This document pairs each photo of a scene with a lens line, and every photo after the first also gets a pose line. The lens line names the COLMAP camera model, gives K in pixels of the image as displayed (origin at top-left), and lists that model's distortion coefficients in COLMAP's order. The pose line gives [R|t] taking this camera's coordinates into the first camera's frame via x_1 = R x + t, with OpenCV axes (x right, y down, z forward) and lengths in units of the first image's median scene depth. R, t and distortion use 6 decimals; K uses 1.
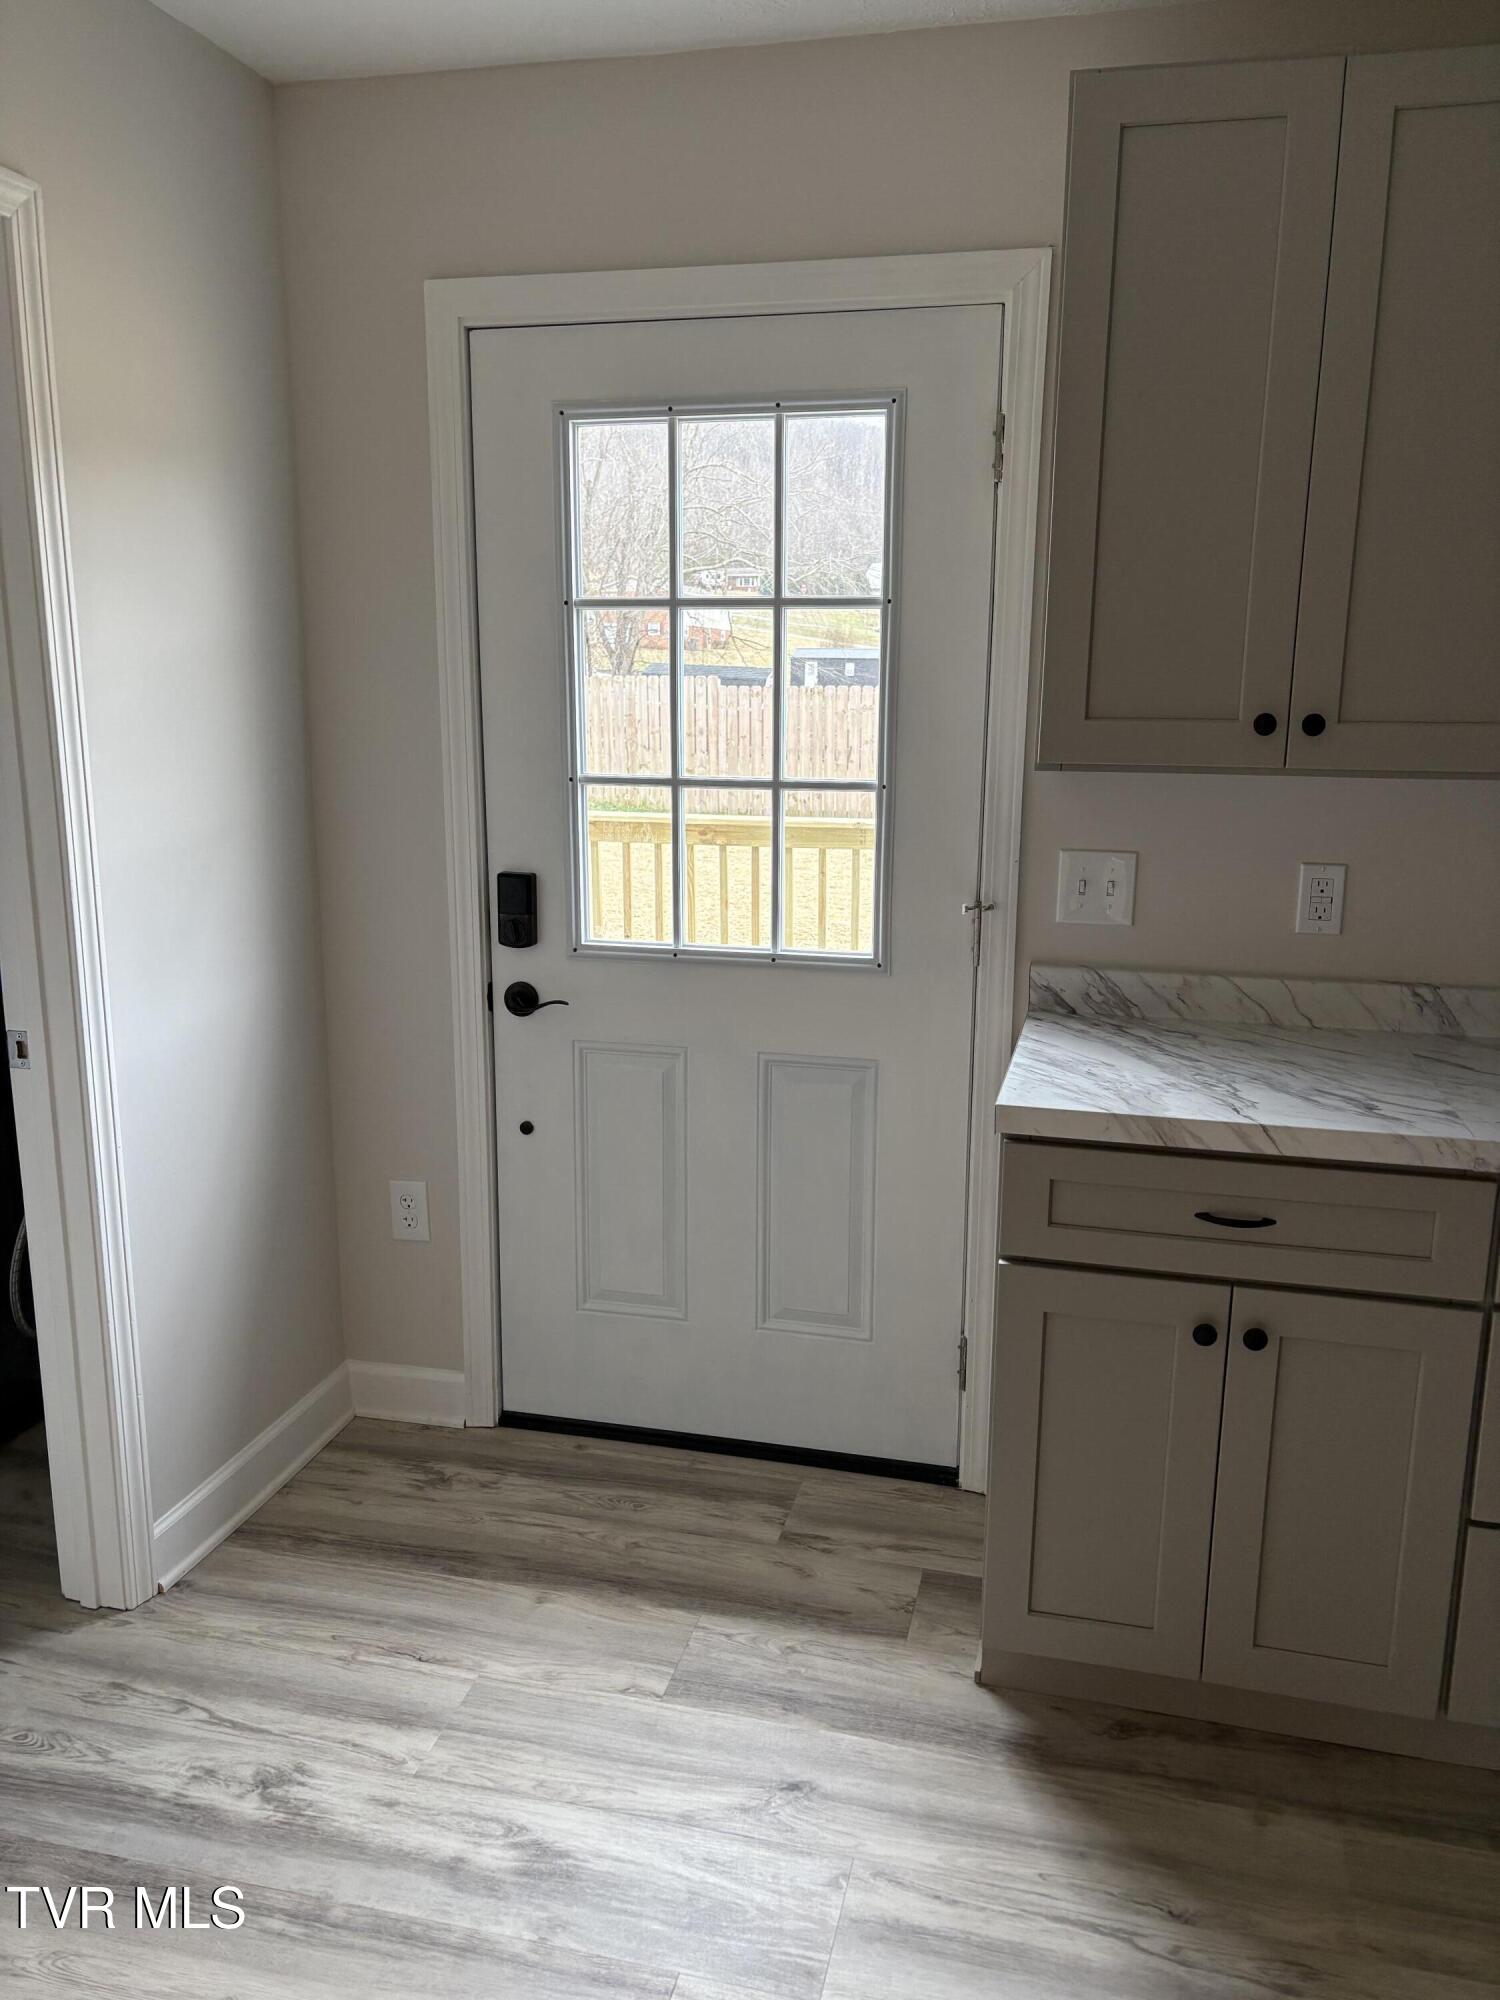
lens RADIAL K [[1527.0, 0, 752.4], [0, 1527.0, 1008.2], [0, 0, 1]] dist [0.029357, -0.006049]
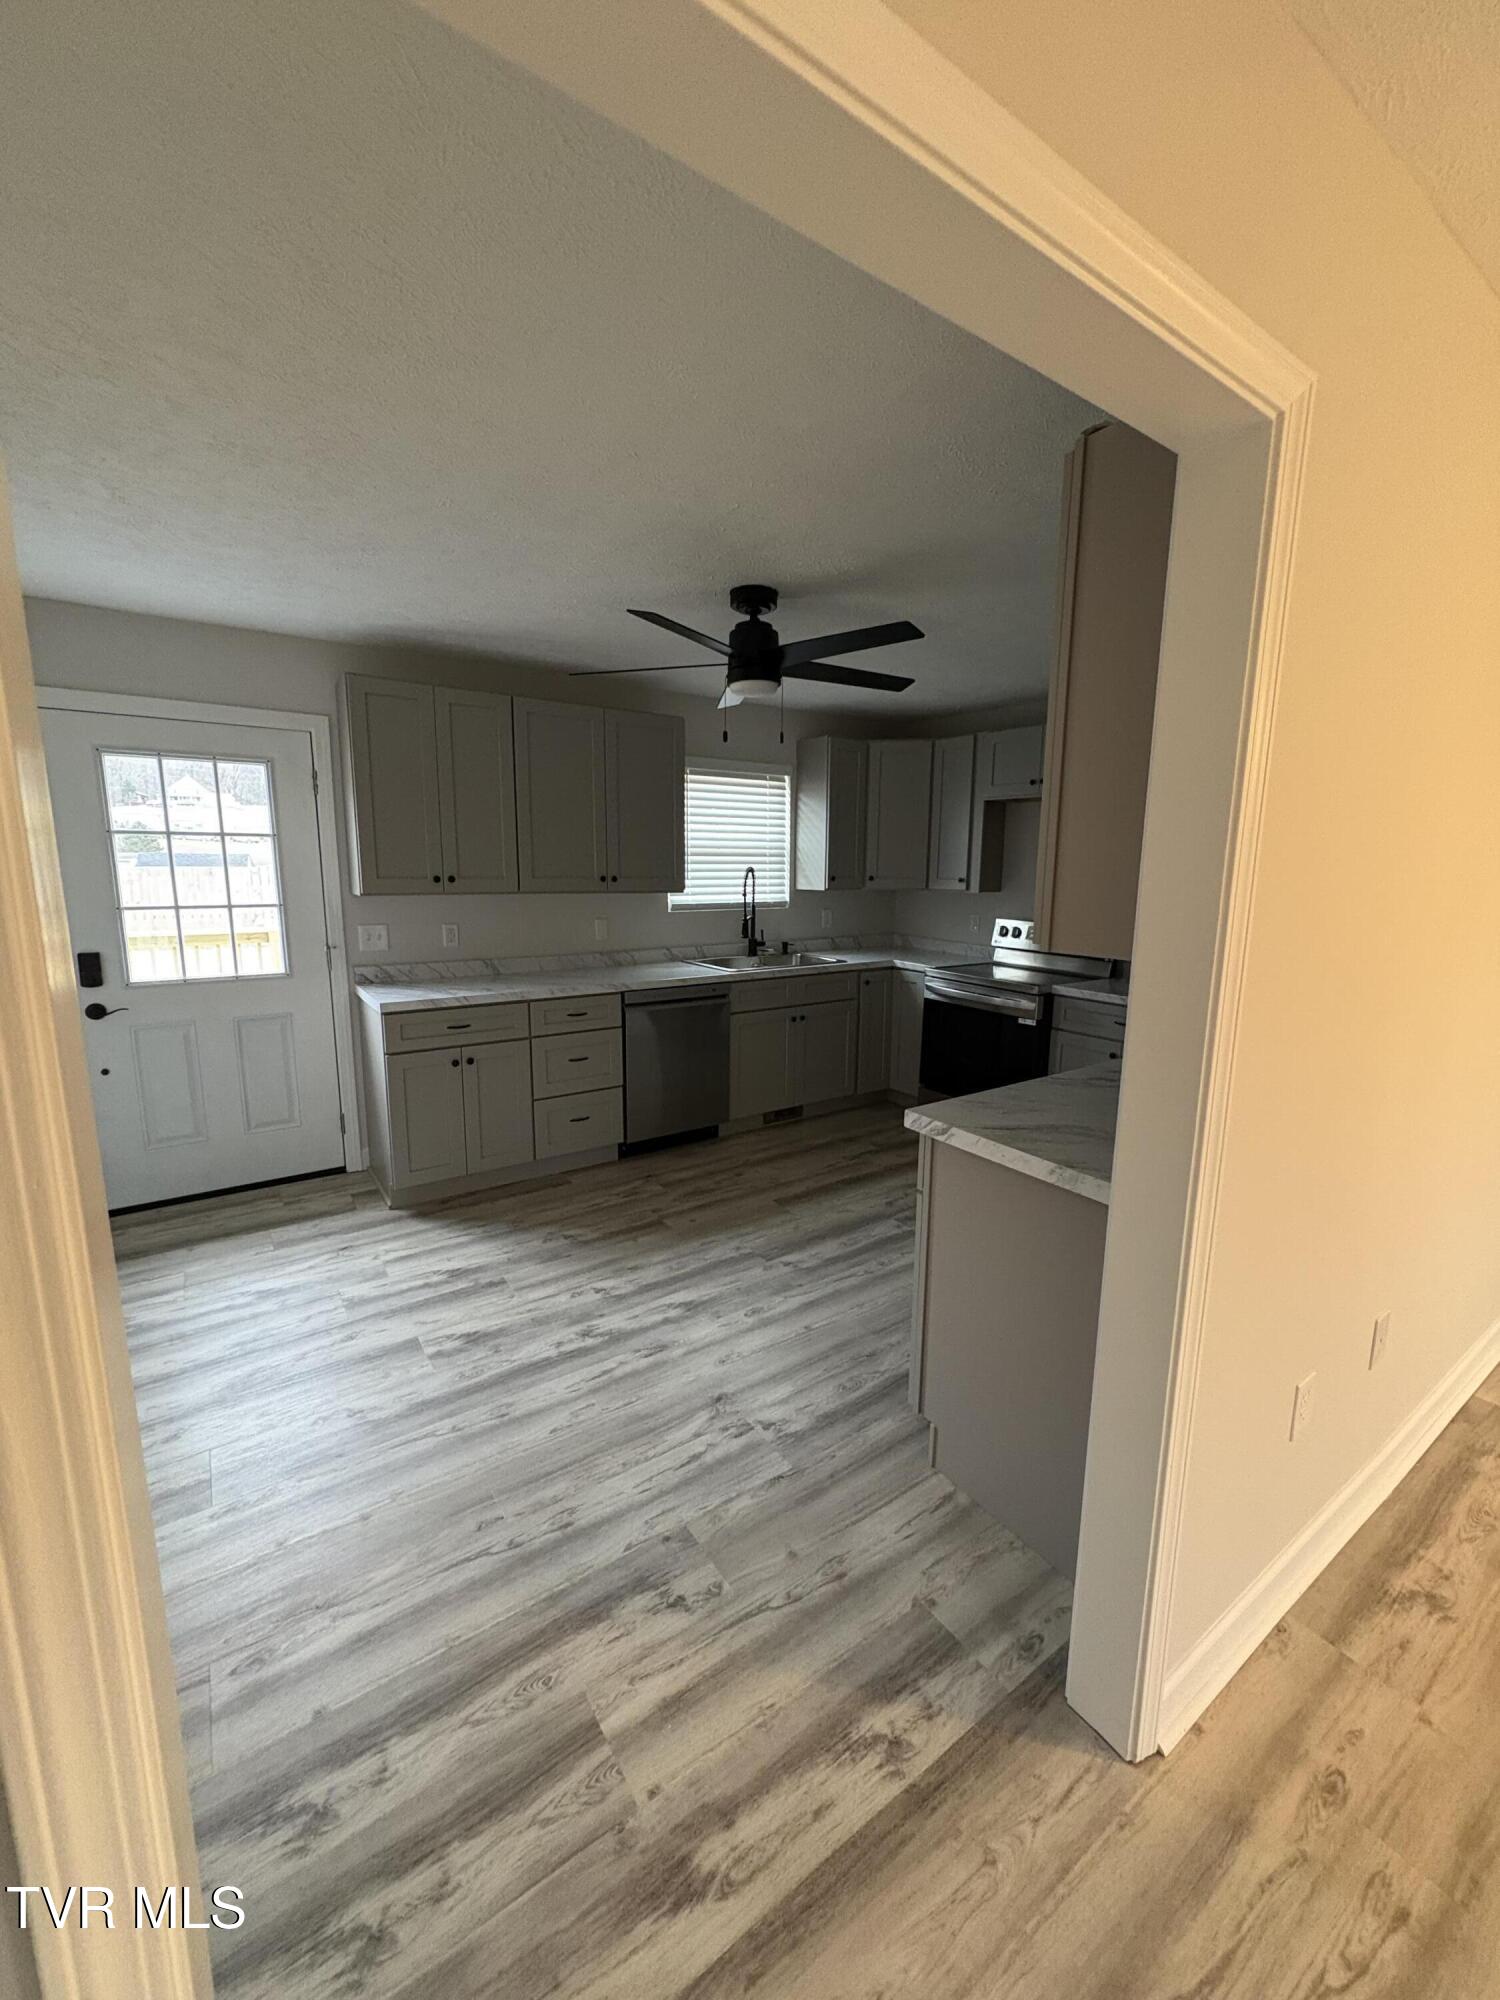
lens RADIAL K [[809.2, 0, 753.7], [0, 809.2, 1002.2], [0, 0, 1]] dist [-0.000182, -0.000022]
pose [[0.660373, -0.128458, 0.739869, -0.443246], [0.154608, 0.987410, 0.033440, 0.100031], [-0.734849, 0.092307, 0.671920, -0.523183]]
